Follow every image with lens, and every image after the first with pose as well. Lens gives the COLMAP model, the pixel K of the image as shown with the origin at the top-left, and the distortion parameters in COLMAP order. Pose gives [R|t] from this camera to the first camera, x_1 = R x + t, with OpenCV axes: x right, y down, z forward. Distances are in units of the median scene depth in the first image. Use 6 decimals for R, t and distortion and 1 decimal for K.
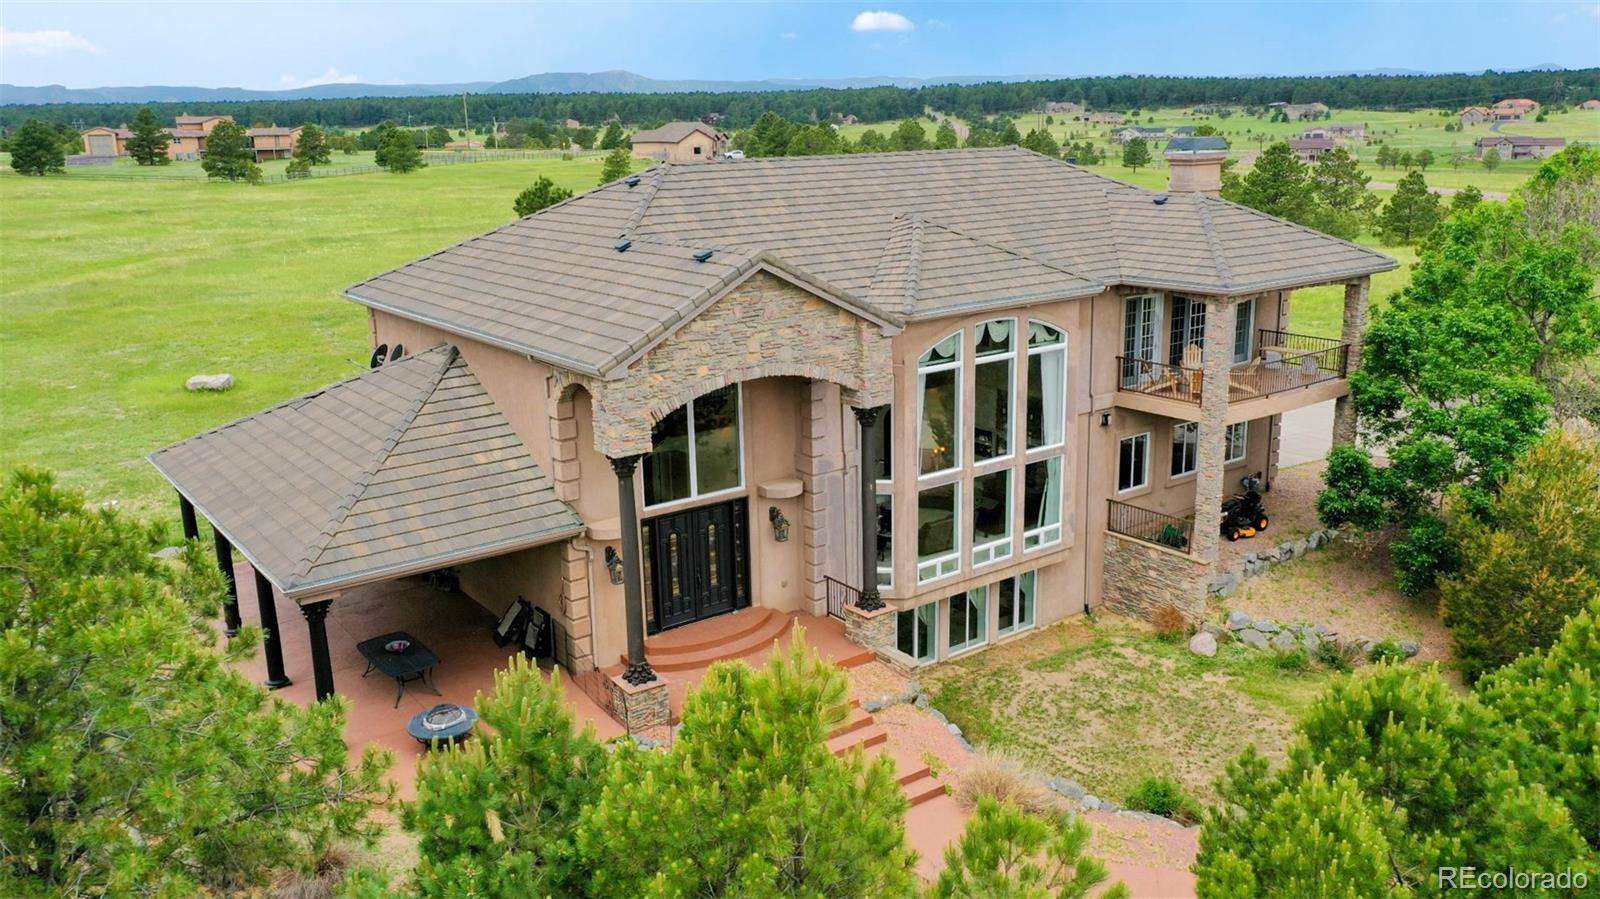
lens RADIAL K [[1267.9, 0, 806.9], [0, 1267.9, 442.6], [0, 0, 1]] dist [0.006407, 0.003192]
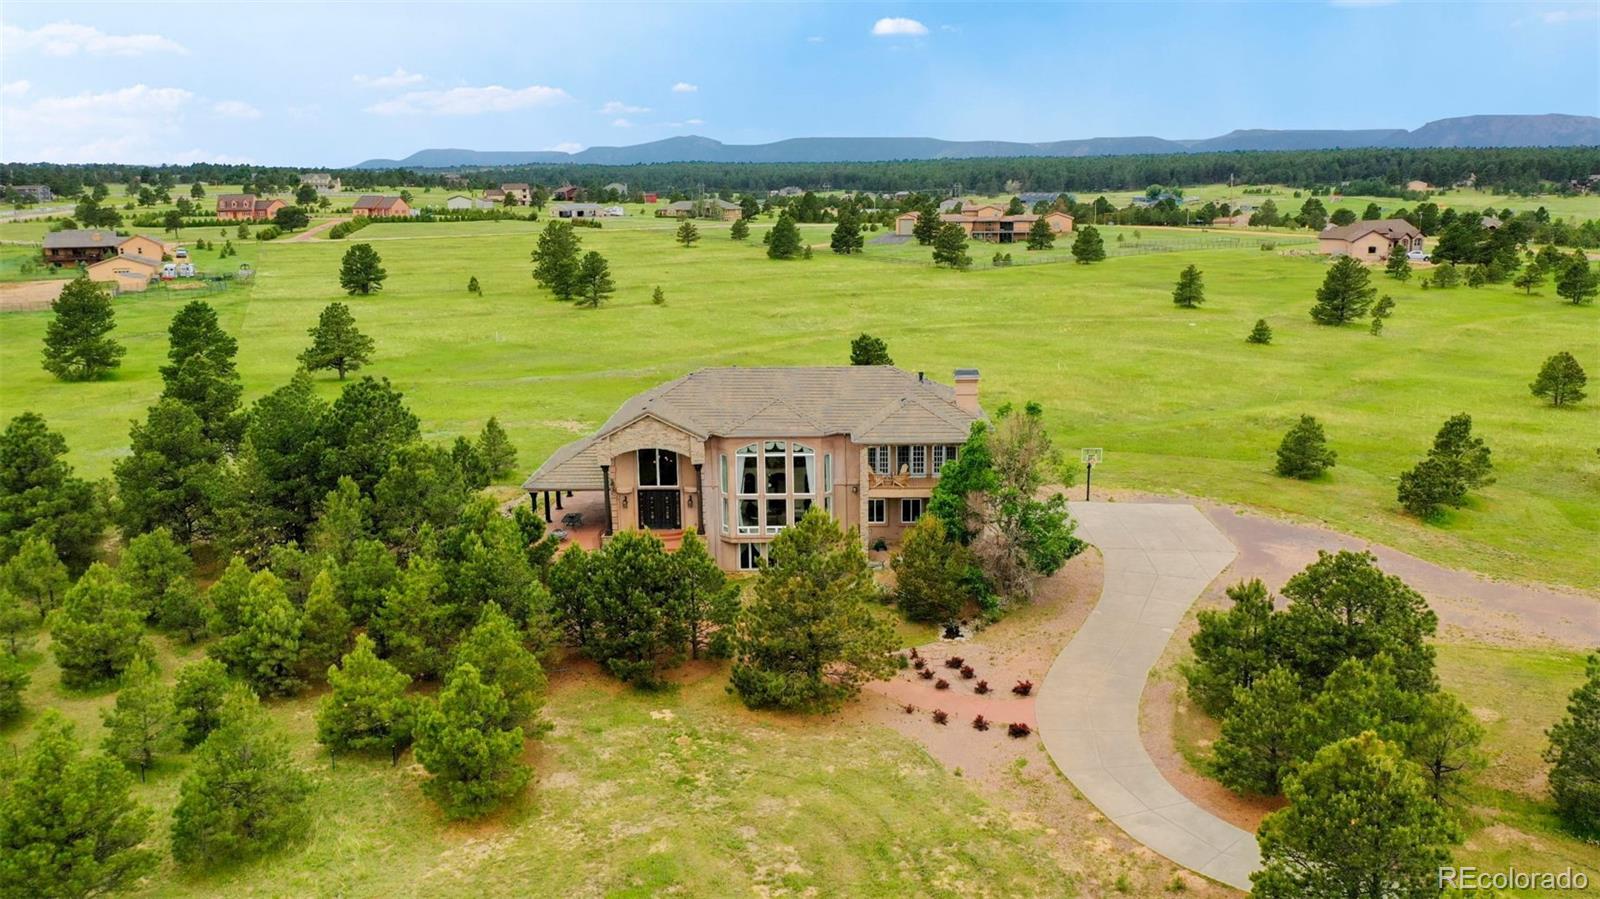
lens RADIAL K [[1267.9, 0, 808.2], [0, 1267.9, 450.3], [0, 0, 1]] dist [0.006407, 0.003192]
pose [[0.790919, 0.139024, -0.595919, 1.750634], [-0.155596, 0.987532, 0.023873, -0.148431], [0.591808, 0.073841, 0.802690, -1.064056]]
